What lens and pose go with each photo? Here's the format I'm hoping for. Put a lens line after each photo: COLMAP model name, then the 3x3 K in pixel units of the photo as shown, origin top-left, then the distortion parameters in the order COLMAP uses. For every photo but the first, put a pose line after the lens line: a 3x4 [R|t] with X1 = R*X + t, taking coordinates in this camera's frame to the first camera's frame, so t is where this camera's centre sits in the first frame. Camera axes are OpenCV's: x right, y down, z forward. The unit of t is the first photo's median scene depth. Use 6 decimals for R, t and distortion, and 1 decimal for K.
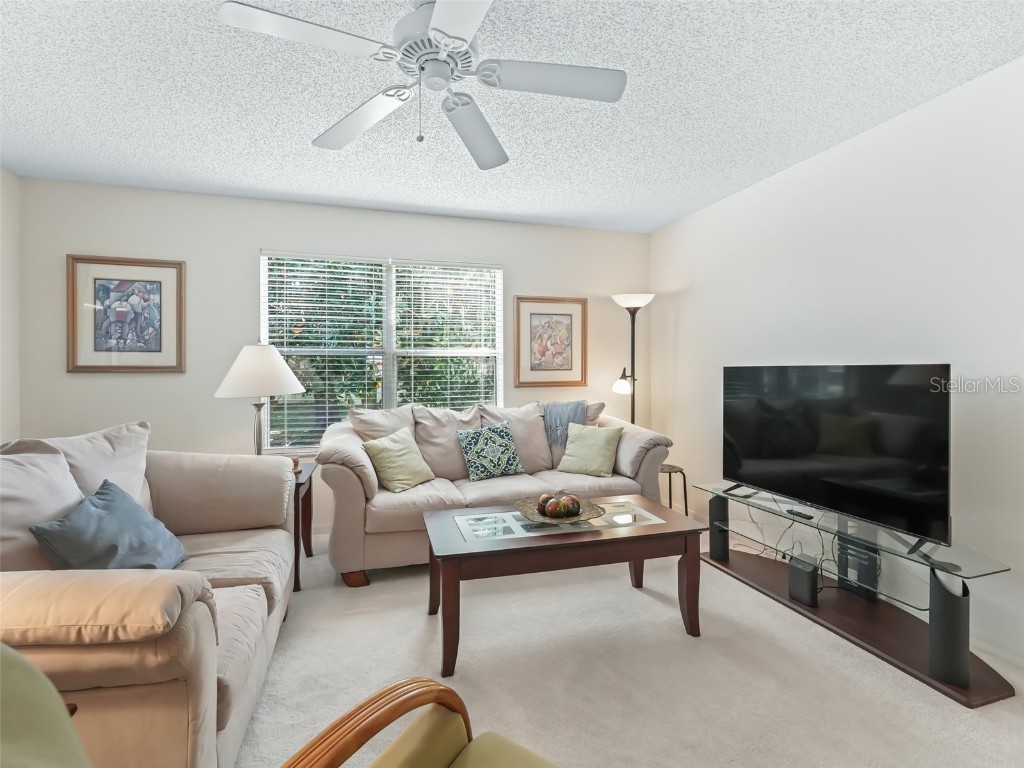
lens RADIAL K [[485.2, 0, 505.2], [0, 485.2, 375.2], [0, 0, 1]] dist [-0.005194, -0.000701]
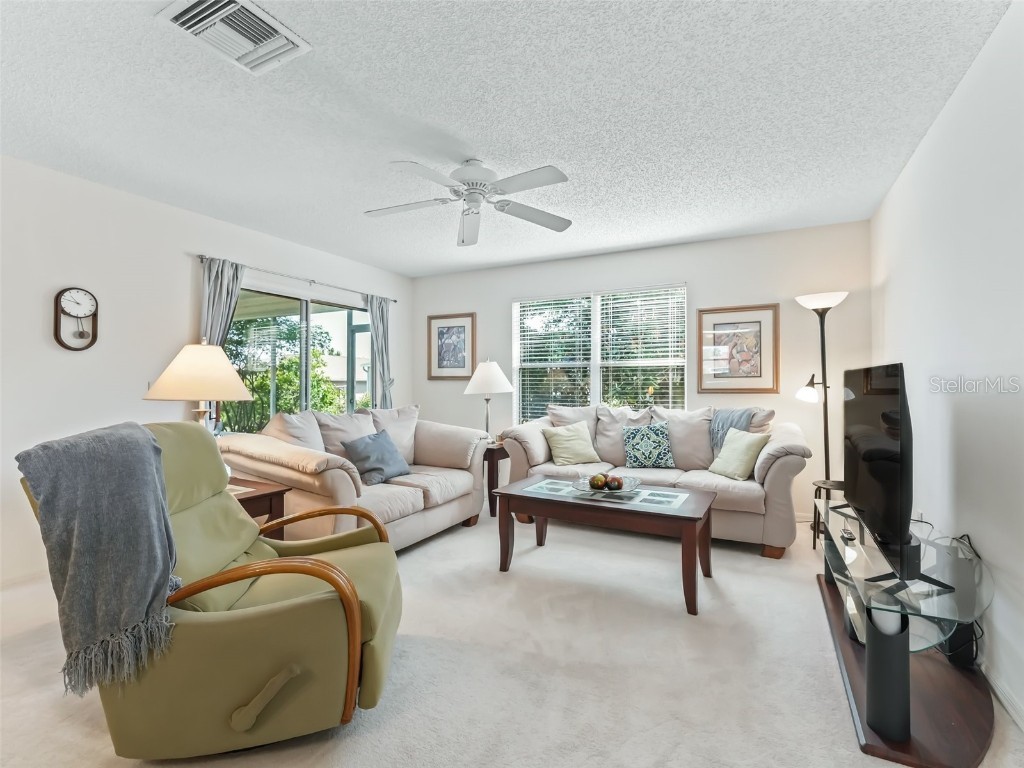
lens RADIAL K [[470.4, 0, 535.8], [0, 470.4, 382.9], [0, 0, 1]] dist [0.000428, 0.000231]
pose [[0.730239, 0.000839, -0.683191, 0.547933], [-0.006982, 0.999956, -0.006236, 0.012392], [0.683156, 0.009324, 0.730213, -0.021711]]
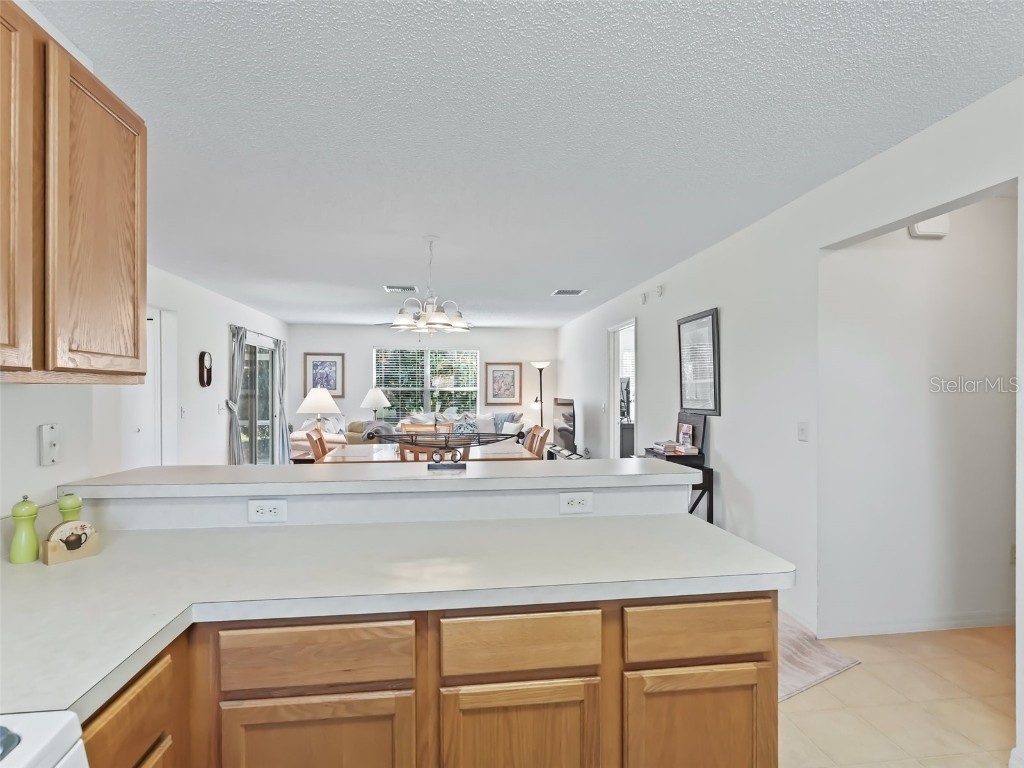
lens RADIAL K [[485.2, 0, 517.2], [0, 485.2, 391.8], [0, 0, 1]] dist [-0.005194, -0.000701]
pose [[0.988364, 0.006848, -0.151951, 0.554334], [-0.007248, 0.999972, -0.002081, -0.035645], [0.151932, 0.003158, 0.988386, -1.243904]]
